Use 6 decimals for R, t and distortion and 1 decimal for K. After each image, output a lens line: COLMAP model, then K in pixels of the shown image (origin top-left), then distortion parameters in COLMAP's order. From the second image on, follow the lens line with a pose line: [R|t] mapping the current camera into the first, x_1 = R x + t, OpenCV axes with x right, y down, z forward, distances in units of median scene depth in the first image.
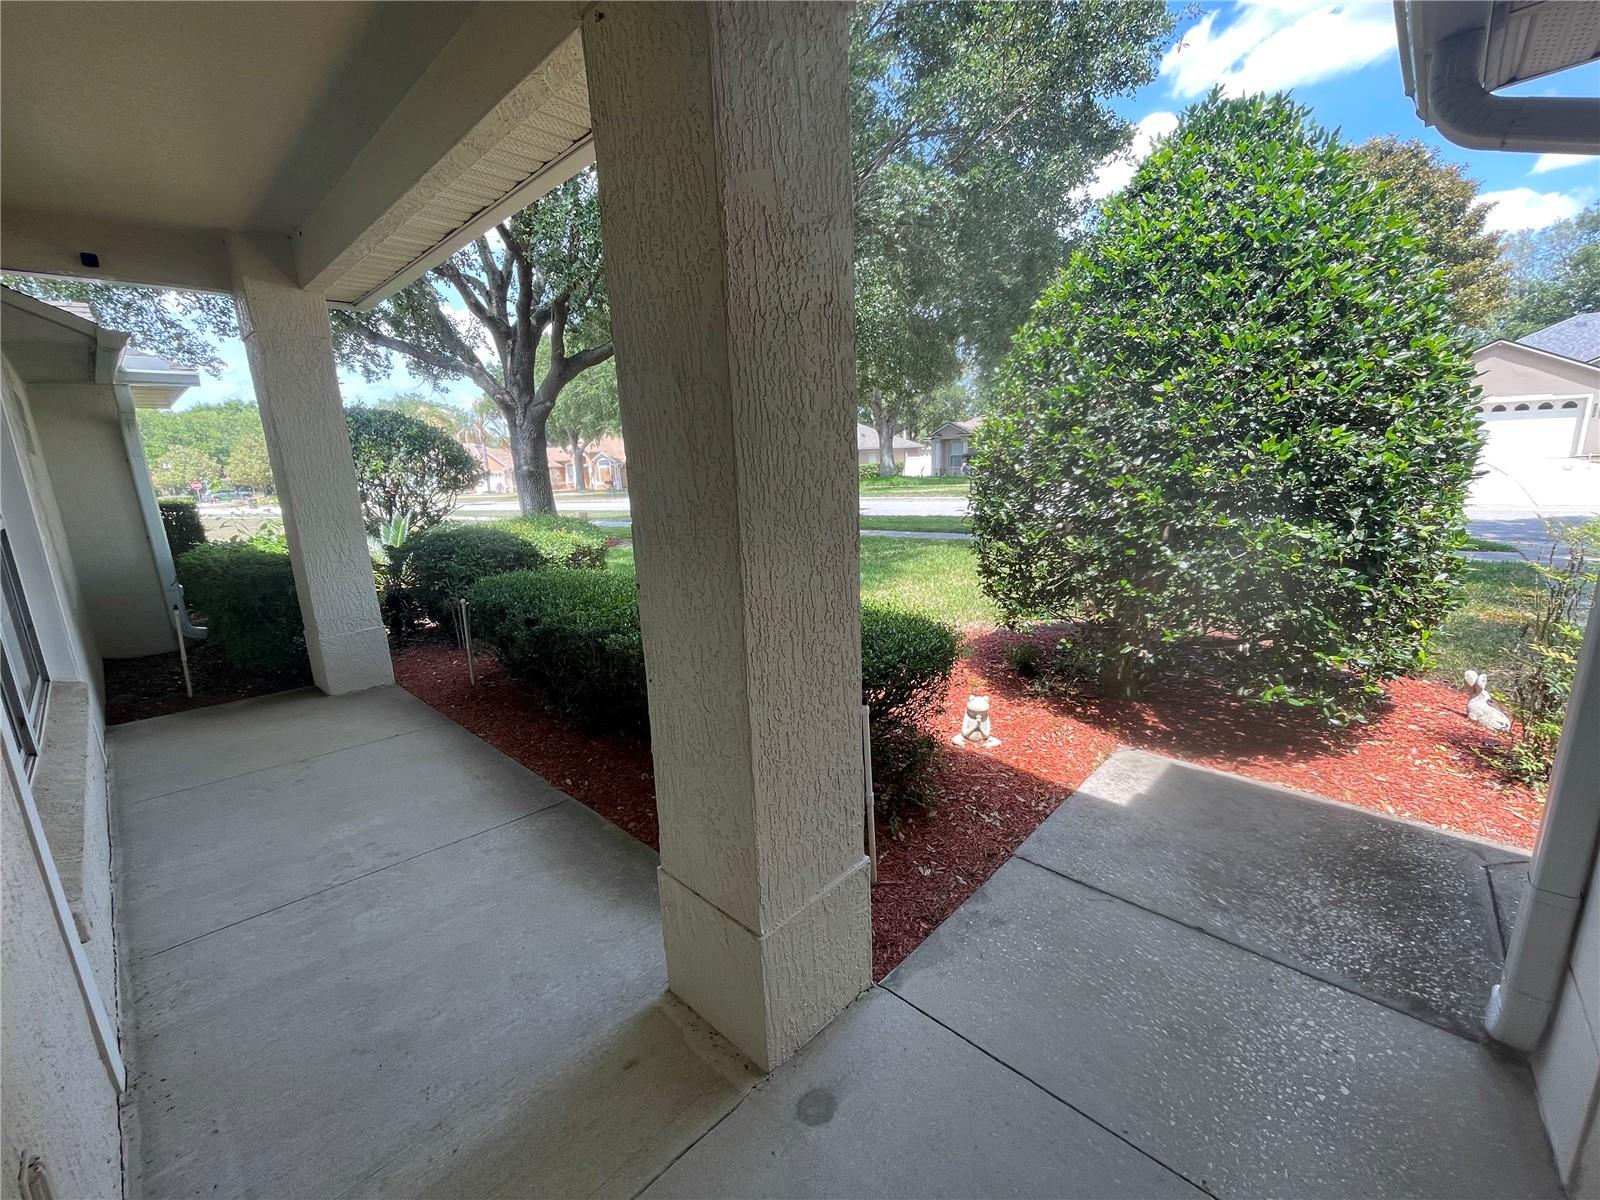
lens RADIAL K [[645.4, 0, 796.5], [0, 645.4, 604.6], [0, 0, 1]] dist [-0.009945, 0.000355]
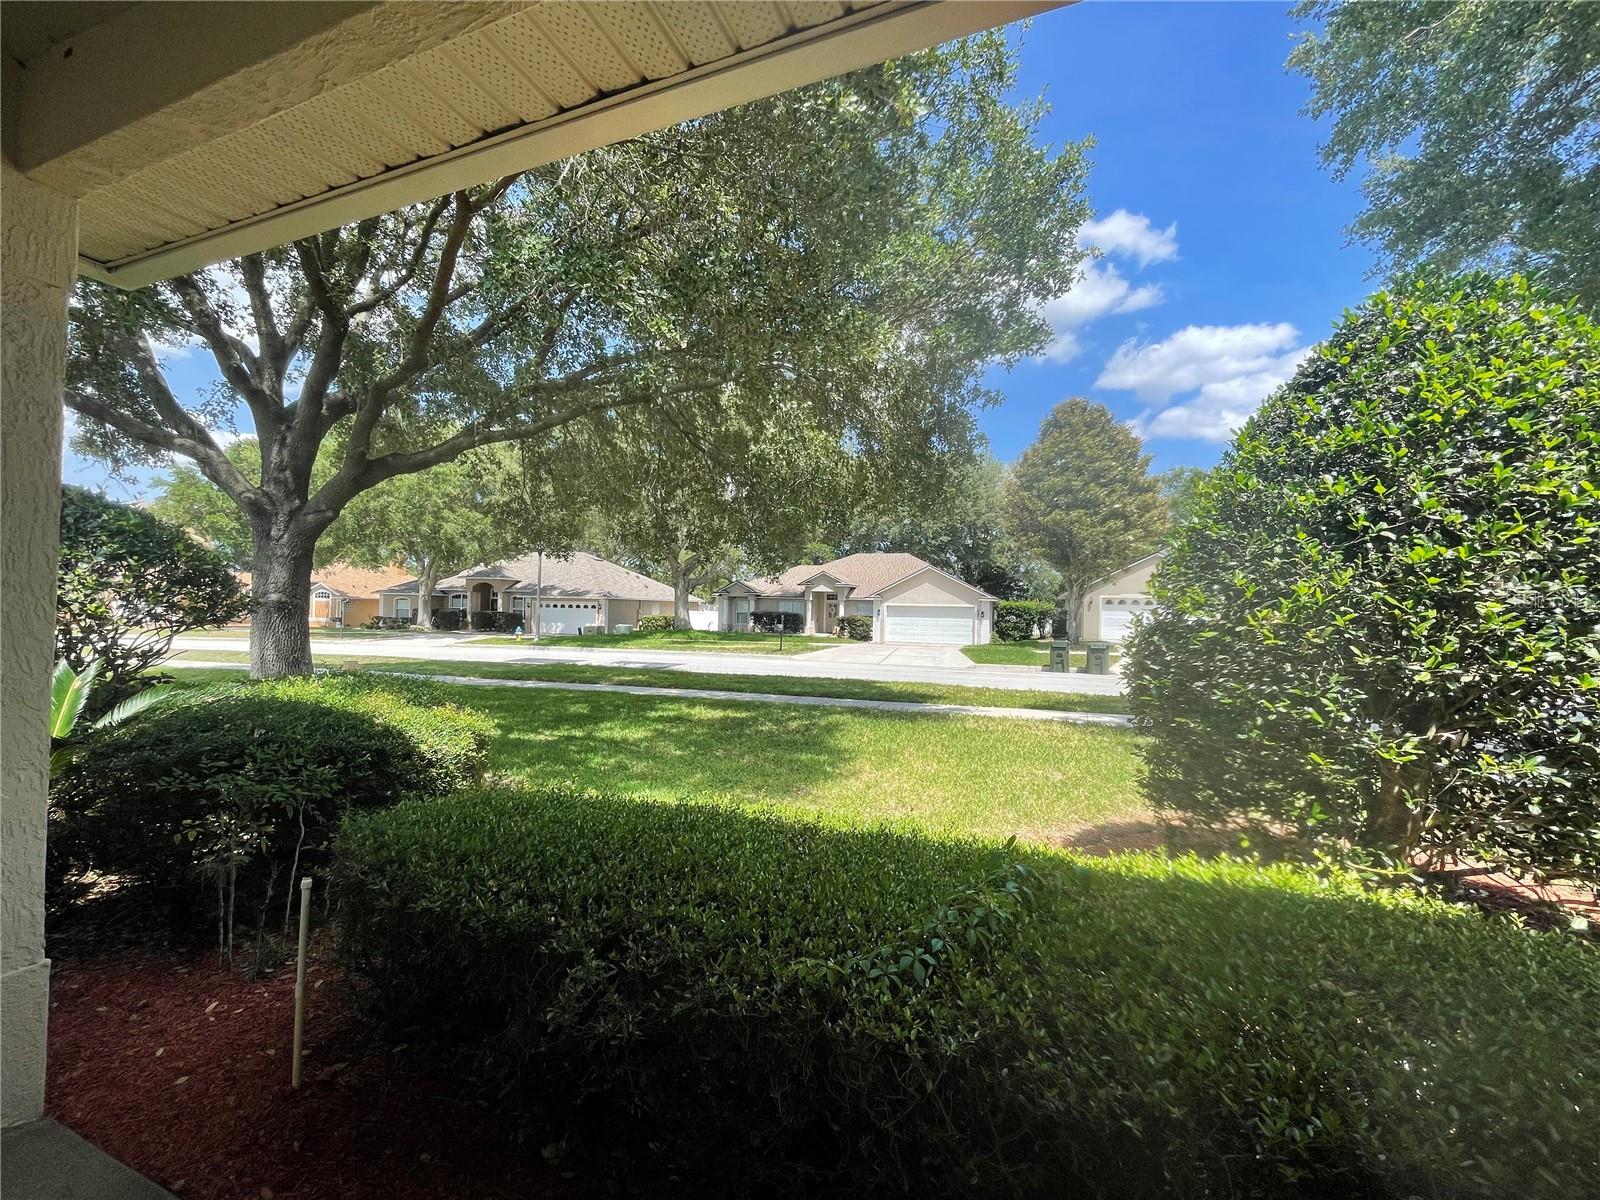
lens RADIAL K [[645.4, 0, 803.9], [0, 645.4, 602.3], [0, 0, 1]] dist [-0.009945, 0.000355]
pose [[0.927771, 0.065104, 0.367427, -0.146727], [0.023754, 0.972360, -0.232273, -0.032702], [-0.372394, 0.224224, 0.900581, 0.168591]]
